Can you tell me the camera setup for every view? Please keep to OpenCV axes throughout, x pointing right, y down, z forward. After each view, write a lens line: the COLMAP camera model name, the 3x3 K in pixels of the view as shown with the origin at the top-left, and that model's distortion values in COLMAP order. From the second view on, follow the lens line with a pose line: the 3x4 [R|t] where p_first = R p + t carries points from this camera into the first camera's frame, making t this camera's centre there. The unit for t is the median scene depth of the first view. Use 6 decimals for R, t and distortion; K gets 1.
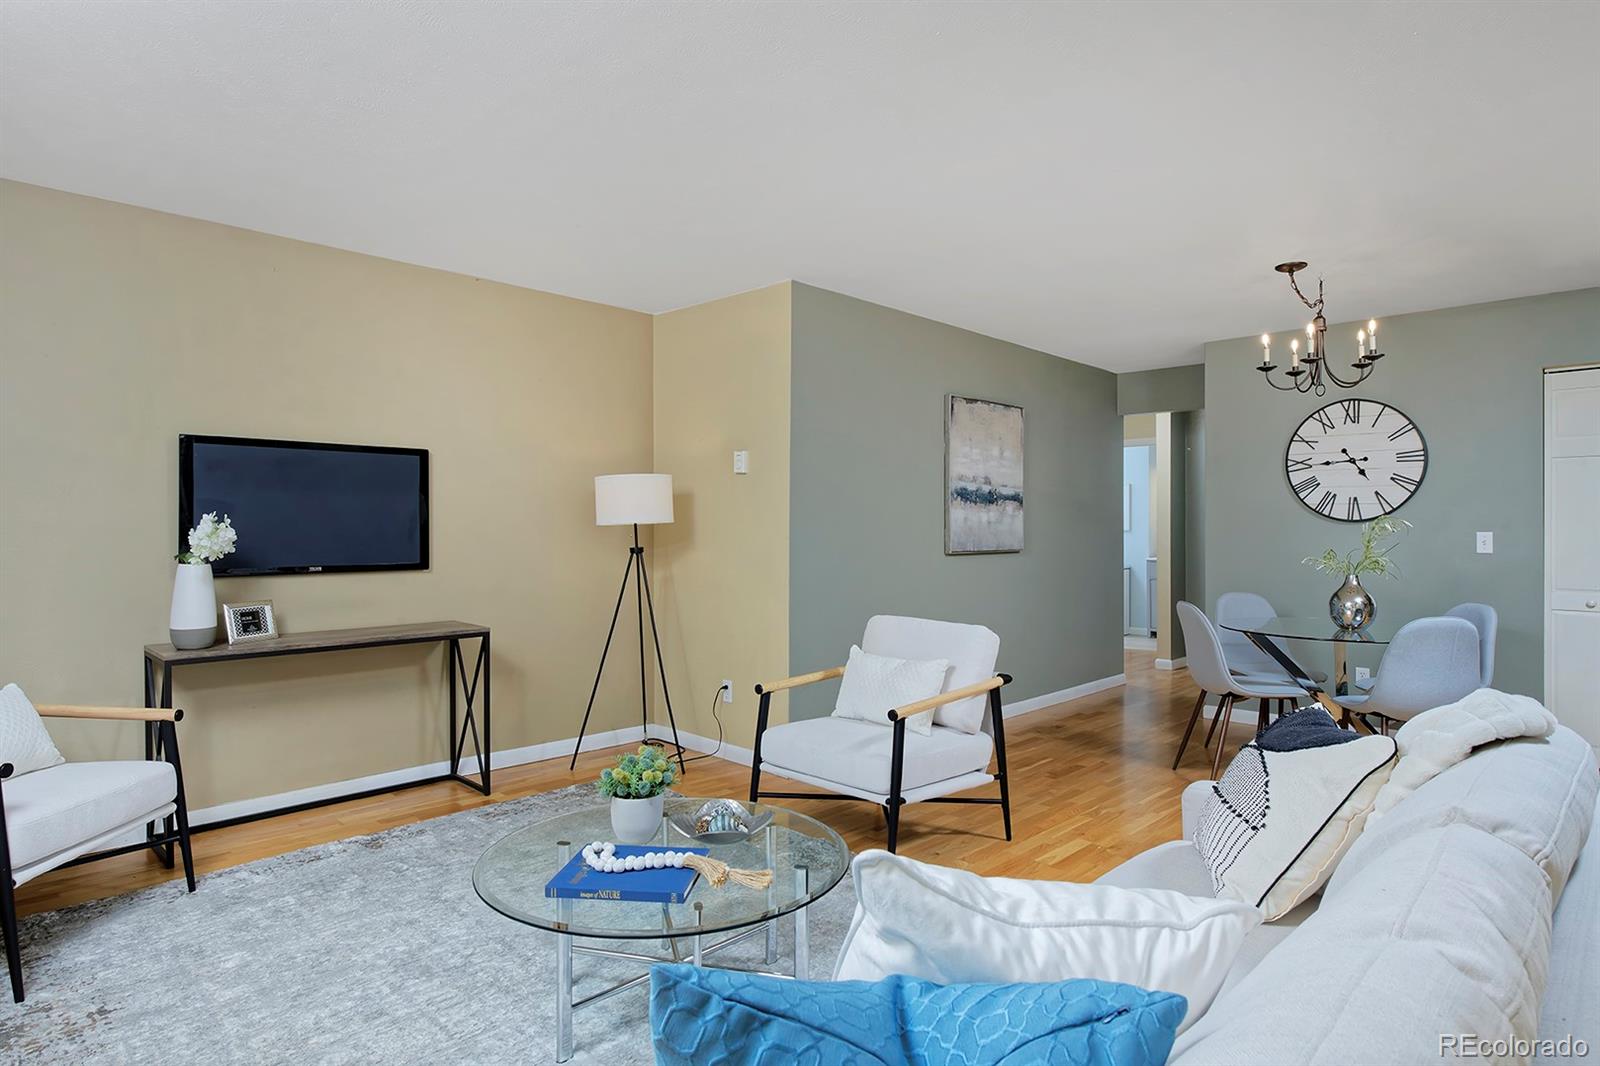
lens RADIAL K [[889.9, 0, 806.6], [0, 889.9, 531.5], [0, 0, 1]] dist [0.002831, 0.000950]
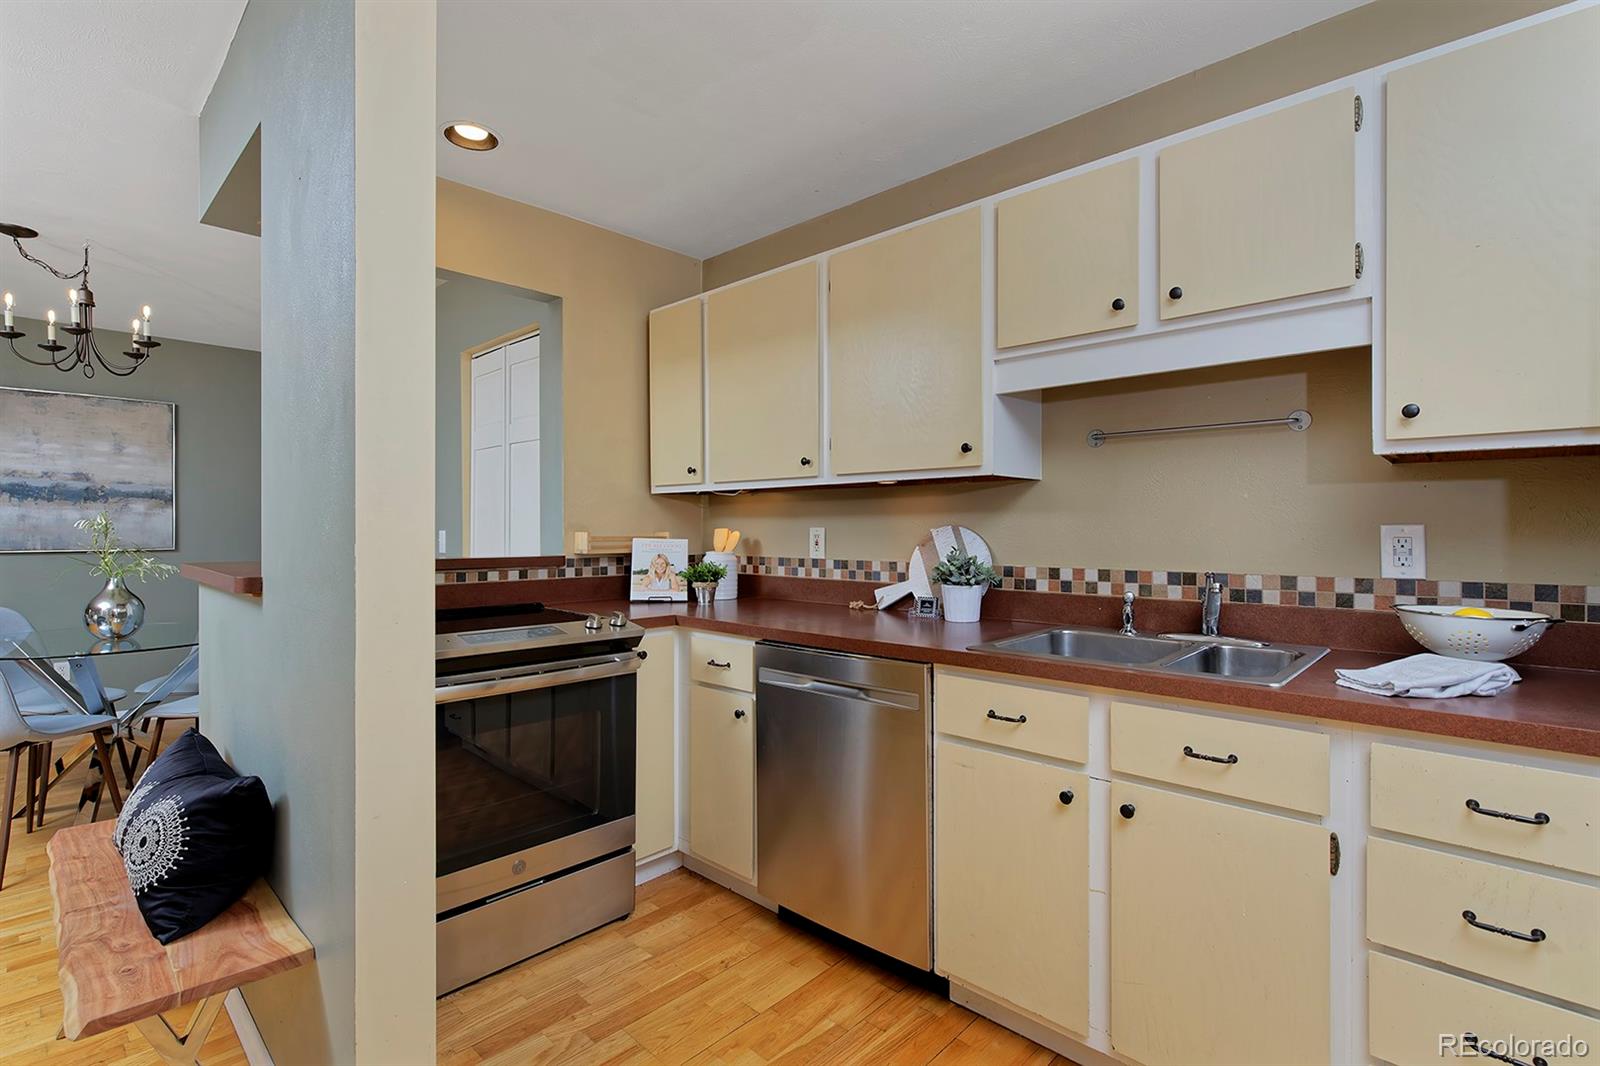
lens RADIAL K [[741.8, 0, 796.1], [0, 741.8, 528.3], [0, 0, 1]] dist [-0.000434, 0.000056]
pose [[0.999950, 0.001721, 0.009897, 1.036579], [-0.001661, 0.999981, -0.005976, 0.002444], [-0.009907, 0.005959, 0.999933, 0.198703]]
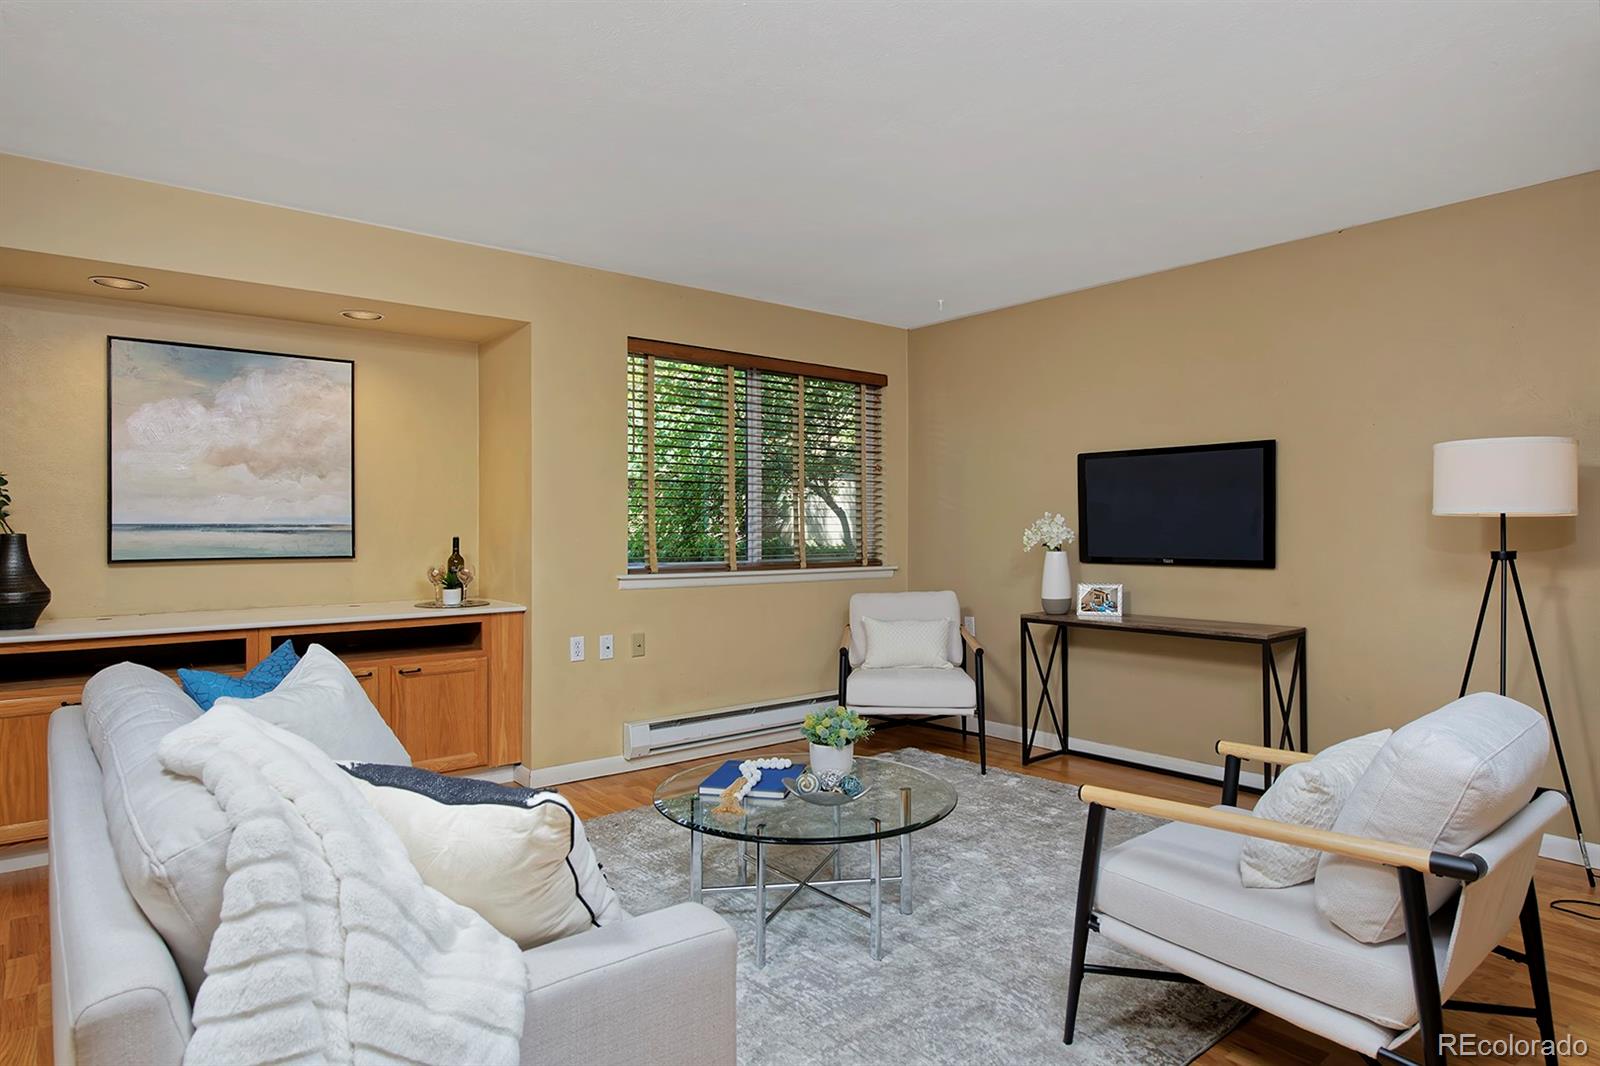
lens RADIAL K [[940.3, 0, 800.0], [0, 940.3, 533.0], [0, 0, 1]] dist [0.002265, 0.000633]
pose [[-0.106402, 0.003455, -0.994317, 0.487770], [-0.000929, 0.999993, 0.003574, 0.002135], [0.994323, 0.001304, -0.106398, 0.490549]]
